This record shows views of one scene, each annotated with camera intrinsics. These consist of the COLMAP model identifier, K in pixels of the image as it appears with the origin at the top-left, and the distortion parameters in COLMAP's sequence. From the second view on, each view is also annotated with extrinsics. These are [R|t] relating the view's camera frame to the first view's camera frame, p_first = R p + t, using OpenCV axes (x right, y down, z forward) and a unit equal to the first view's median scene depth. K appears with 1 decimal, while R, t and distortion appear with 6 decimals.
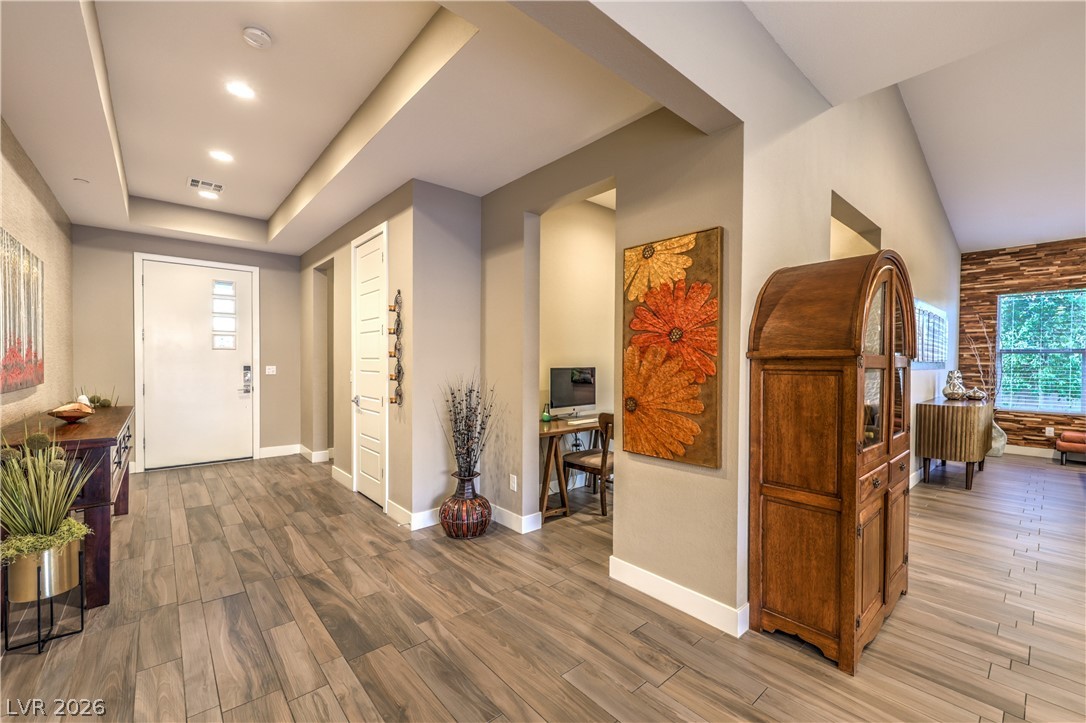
lens RADIAL K [[439.1, 0, 547.7], [0, 439.1, 367.8], [0, 0, 1]] dist [-0.002461, -0.000224]
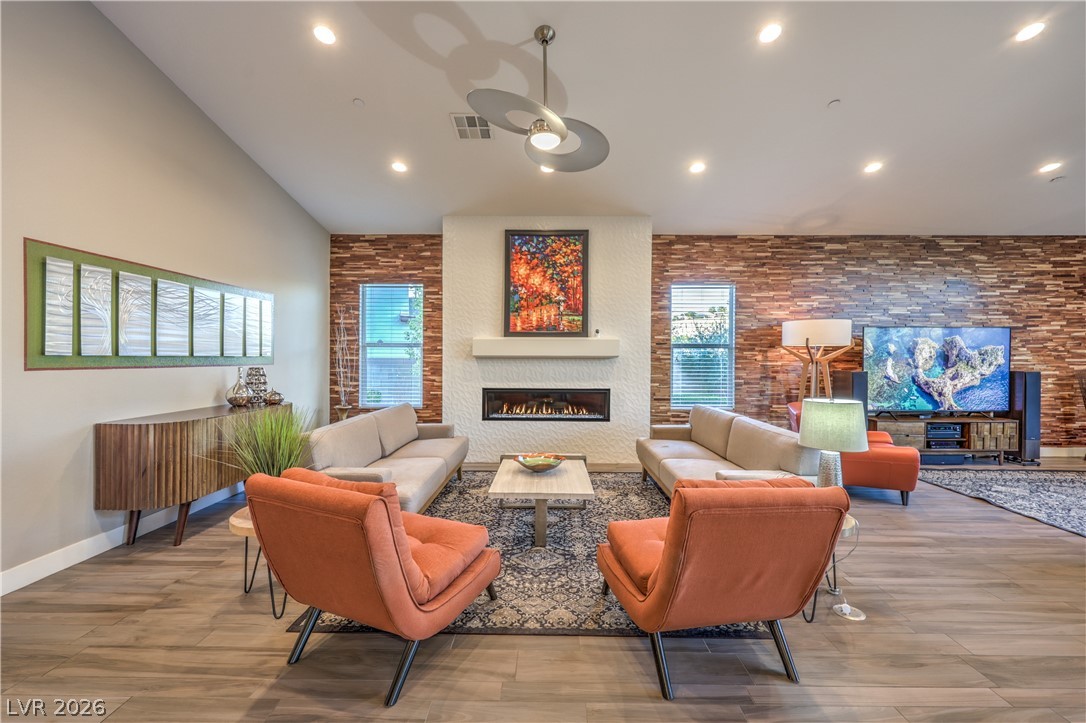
lens RADIAL K [[439.1, 0, 544.1], [0, 439.1, 360.3], [0, 0, 1]] dist [-0.002461, -0.000224]
pose [[0.666029, -0.006900, 0.745894, 0.625783], [0.010123, 0.999949, 0.000211, -0.000704], [-0.745857, 0.007410, 0.666064, 0.094555]]
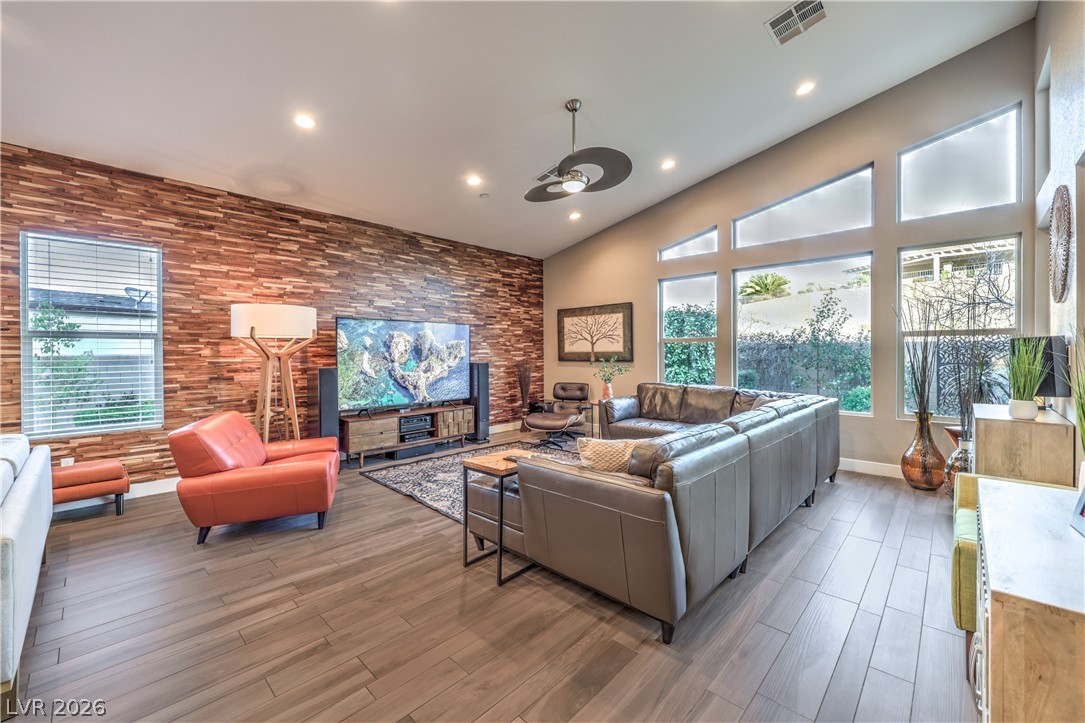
lens RADIAL K [[438.7, 0, 545.8], [0, 438.7, 355.6], [0, 0, 1]] dist [-0.002461, -0.000224]
pose [[-0.100630, -0.013019, 0.994839, 0.898577], [0.017482, 0.999737, 0.014852, 0.002567], [-0.994770, 0.018886, -0.100376, -0.093974]]
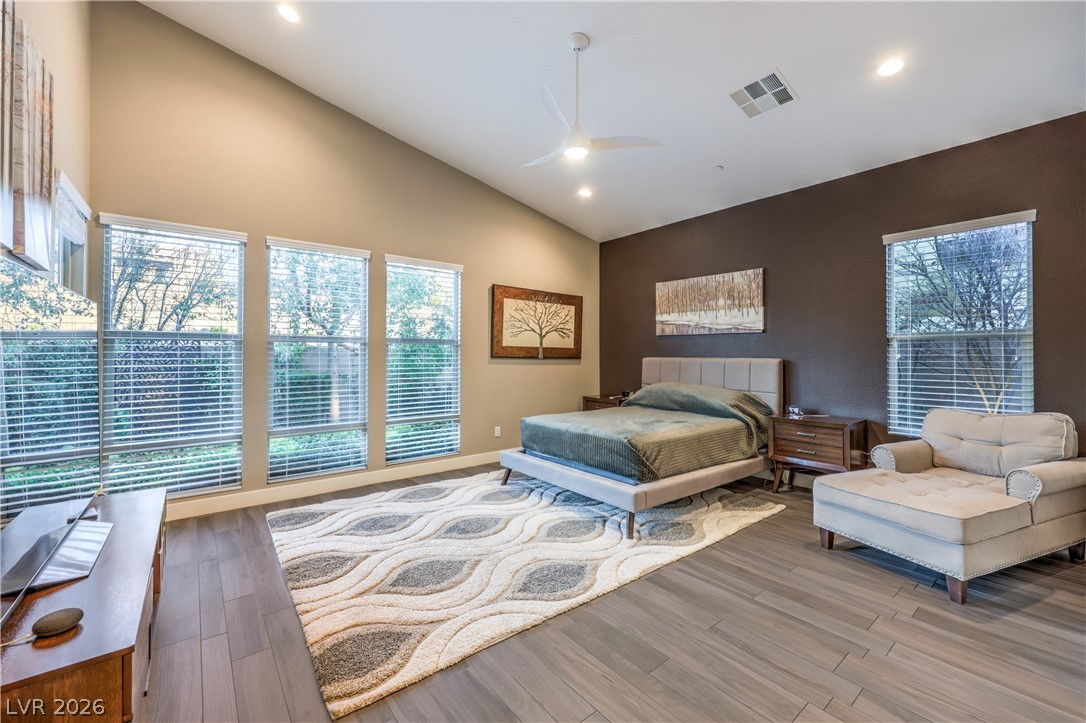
lens RADIAL K [[439.1, 0, 552.9], [0, 439.1, 355.3], [0, 0, 1]] dist [-0.002461, -0.000224]
pose [[-0.999285, -0.020327, 0.031887, 1.982025], [-0.020001, 0.999745, 0.010492, 0.020562], [-0.032092, 0.009846, -0.999436, 0.615191]]
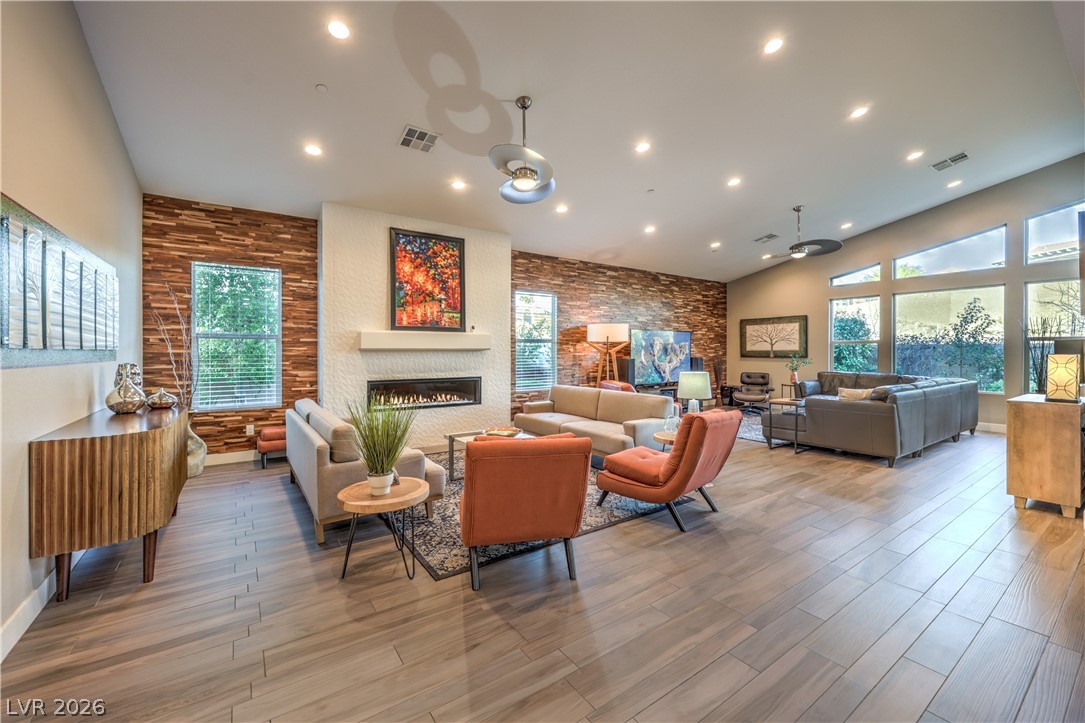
lens RADIAL K [[438.7, 0, 543.5], [0, 438.7, 355.6], [0, 0, 1]] dist [-0.002461, -0.000224]
pose [[0.104036, -0.015630, 0.994451, 0.351395], [0.014912, 0.999789, 0.014154, -0.004010], [-0.994462, 0.013357, 0.104247, 0.332716]]
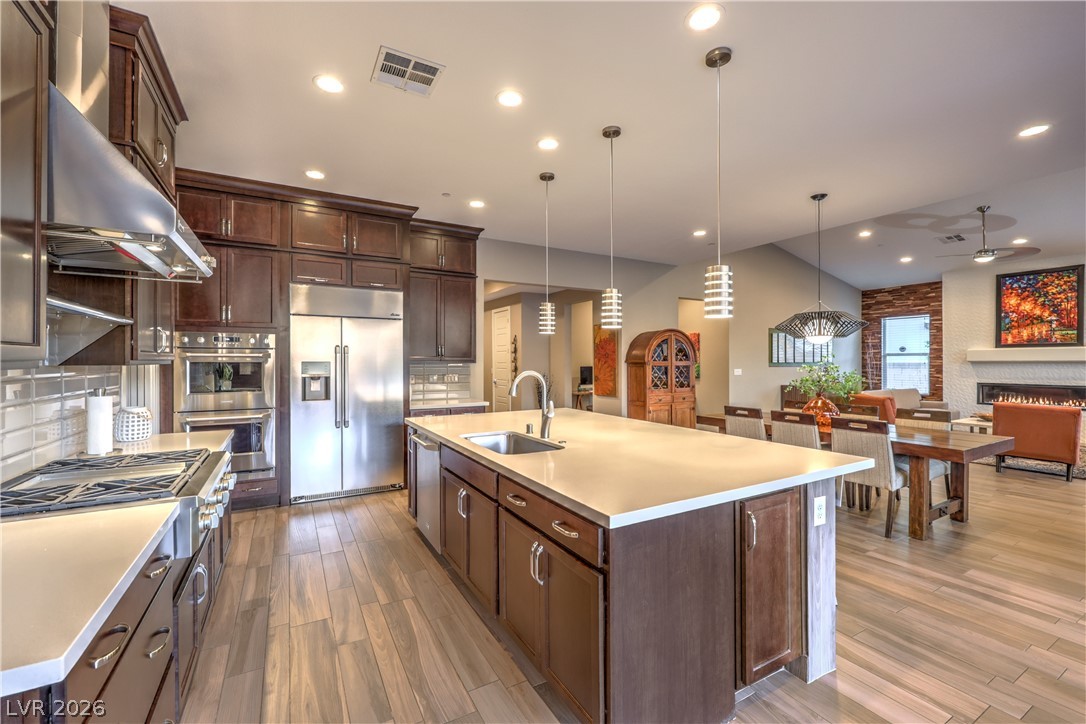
lens RADIAL K [[439.1, 0, 543.1], [0, 439.1, 360.3], [0, 0, 1]] dist [-0.002461, -0.000224]
pose [[0.975820, -0.007533, -0.218444, 0.208199], [0.003750, 0.999836, -0.017730, 0.005602], [0.218541, 0.016482, 0.975688, -0.814860]]
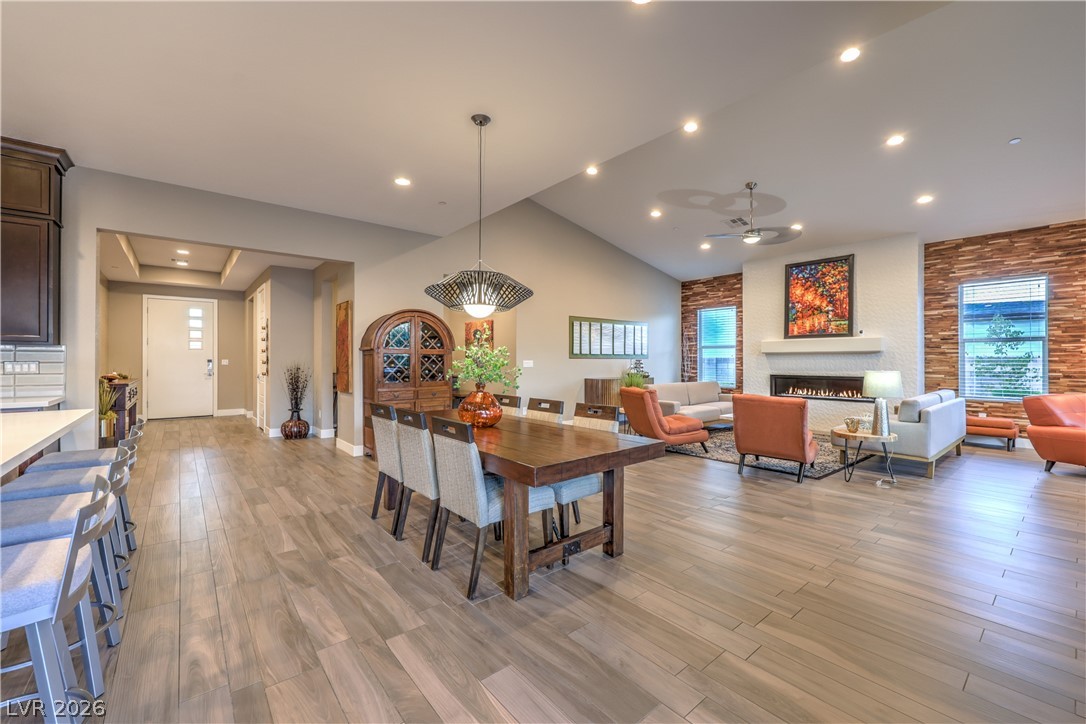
lens RADIAL K [[439.1, 0, 539.4], [0, 439.1, 358.3], [0, 0, 1]] dist [-0.002461, -0.000224]
pose [[0.999370, -0.006216, -0.034935, 0.565179], [0.005578, 0.999816, -0.018350, 0.026555], [0.035043, 0.018144, 0.999221, -0.556361]]
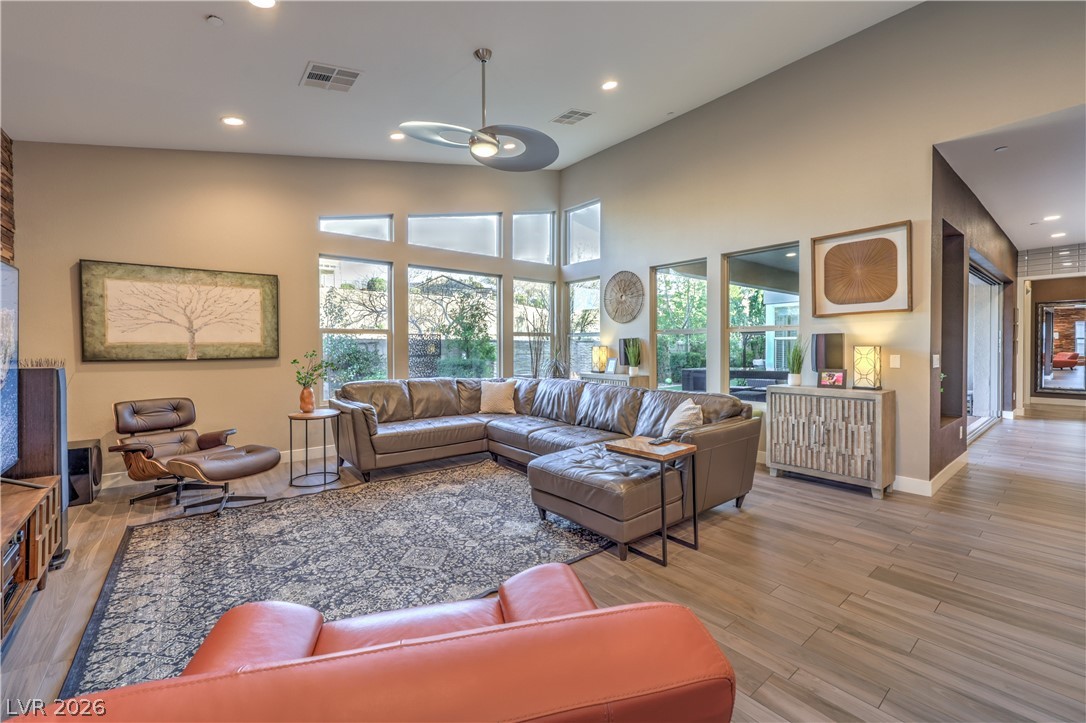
lens RADIAL K [[439.1, 0, 563.7], [0, 439.1, 352.6], [0, 0, 1]] dist [-0.002461, -0.000224]
pose [[-0.999932, -0.002987, 0.011253, 1.436008], [-0.002662, 0.999581, 0.028817, 0.004333], [-0.011334, 0.028785, -0.999521, 0.360728]]
